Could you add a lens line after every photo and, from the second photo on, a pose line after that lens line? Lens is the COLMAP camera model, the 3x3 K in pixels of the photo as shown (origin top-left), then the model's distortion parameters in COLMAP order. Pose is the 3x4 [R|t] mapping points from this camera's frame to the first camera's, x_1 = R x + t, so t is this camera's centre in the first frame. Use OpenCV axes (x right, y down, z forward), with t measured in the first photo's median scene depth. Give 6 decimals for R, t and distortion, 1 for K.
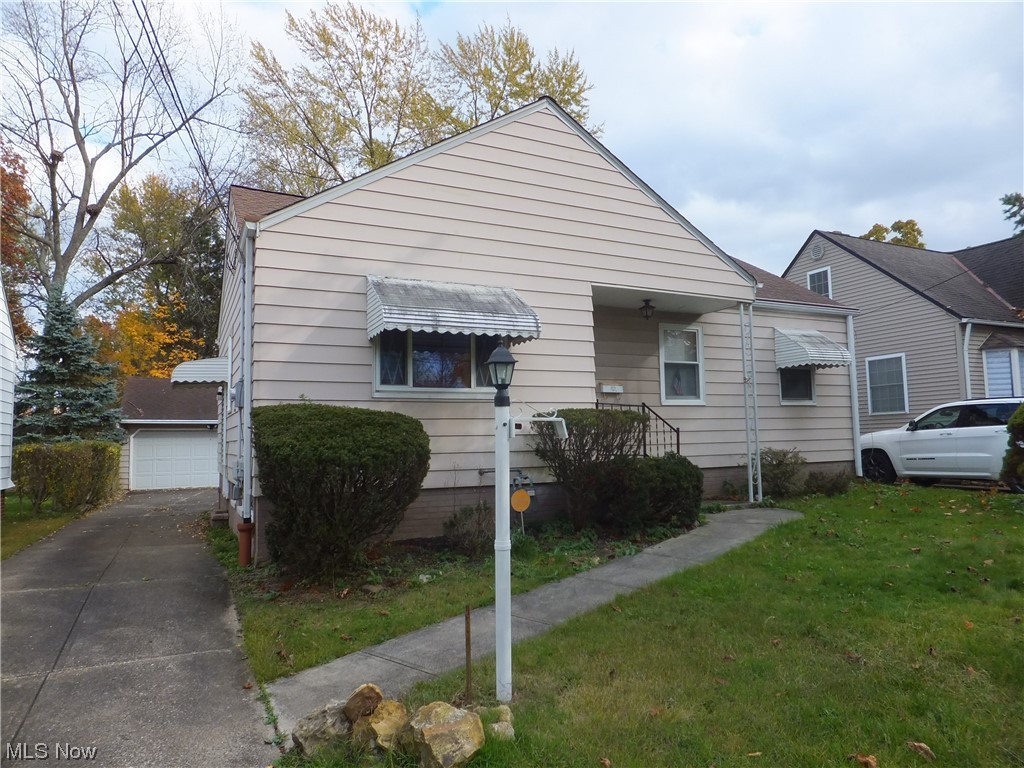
lens RADIAL K [[687.4, 0, 517.2], [0, 687.4, 380.1], [0, 0, 1]] dist [-0.028114, 0.015443]
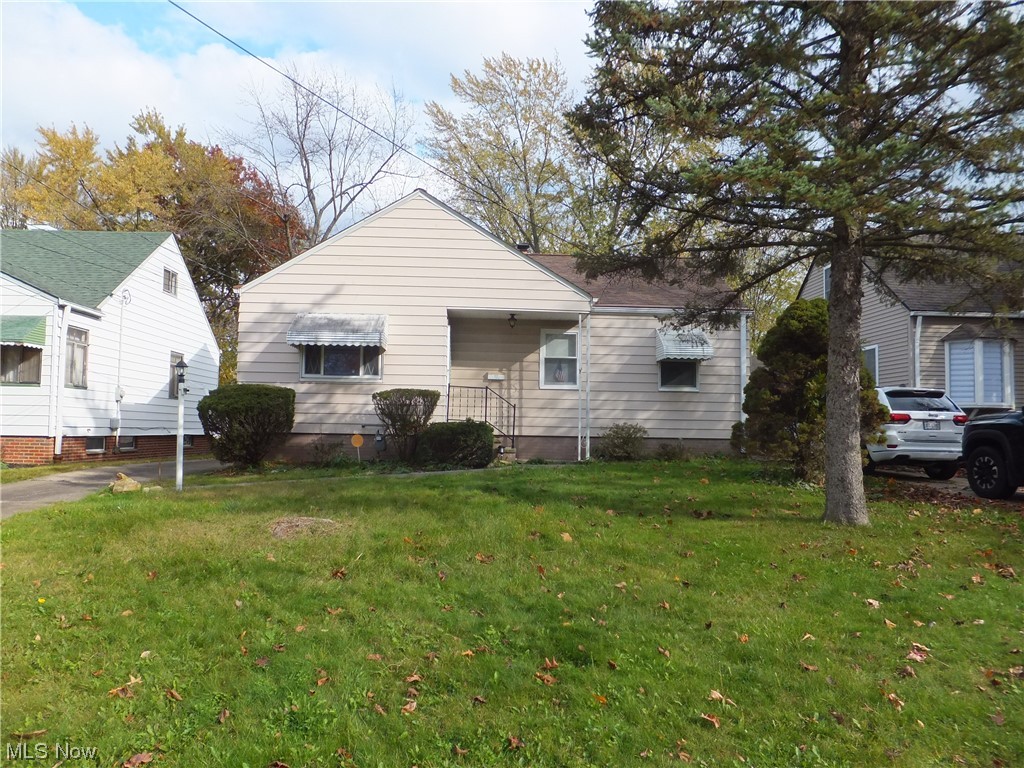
lens RADIAL K [[687.4, 0, 501.7], [0, 687.4, 391.7], [0, 0, 1]] dist [-0.028114, 0.015443]
pose [[0.906469, 0.014177, -0.422033, 0.610034], [0.000659, 0.999388, 0.034987, -0.005425], [0.422271, -0.031992, 0.905905, -0.237996]]
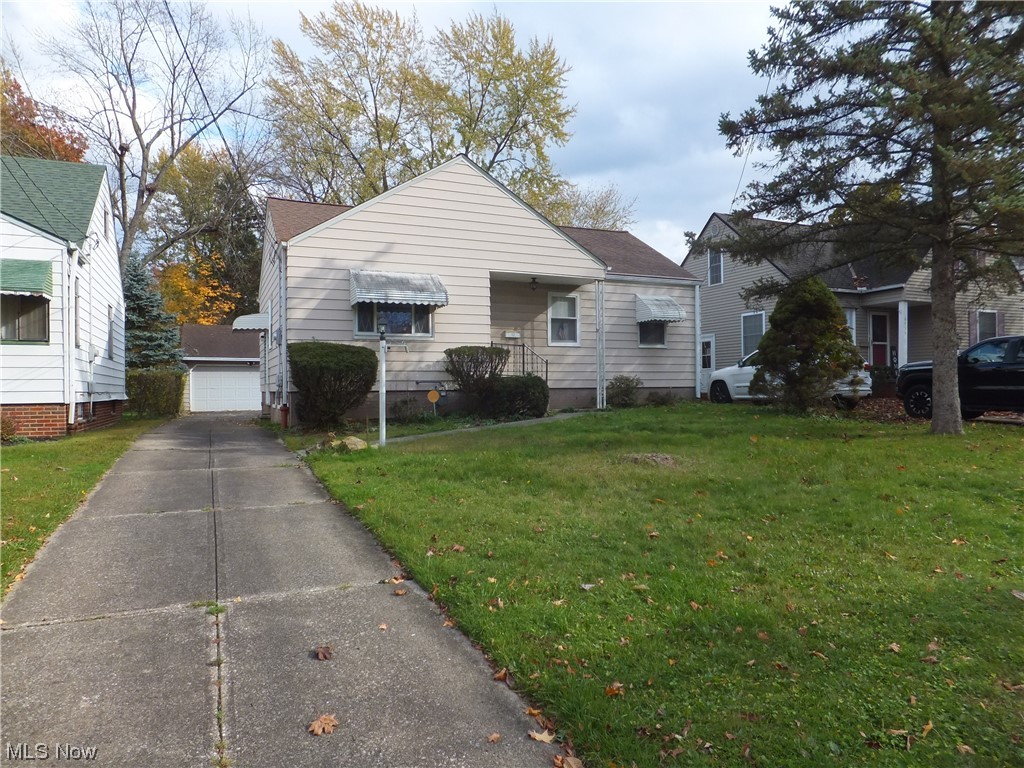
lens RADIAL K [[687.4, 0, 509.7], [0, 687.4, 392.7], [0, 0, 1]] dist [-0.028114, 0.015443]
pose [[0.999030, 0.011496, -0.042508, 0.161413], [-0.007427, 0.995482, 0.094657, -0.004272], [0.043404, -0.094249, 0.994602, -0.454220]]
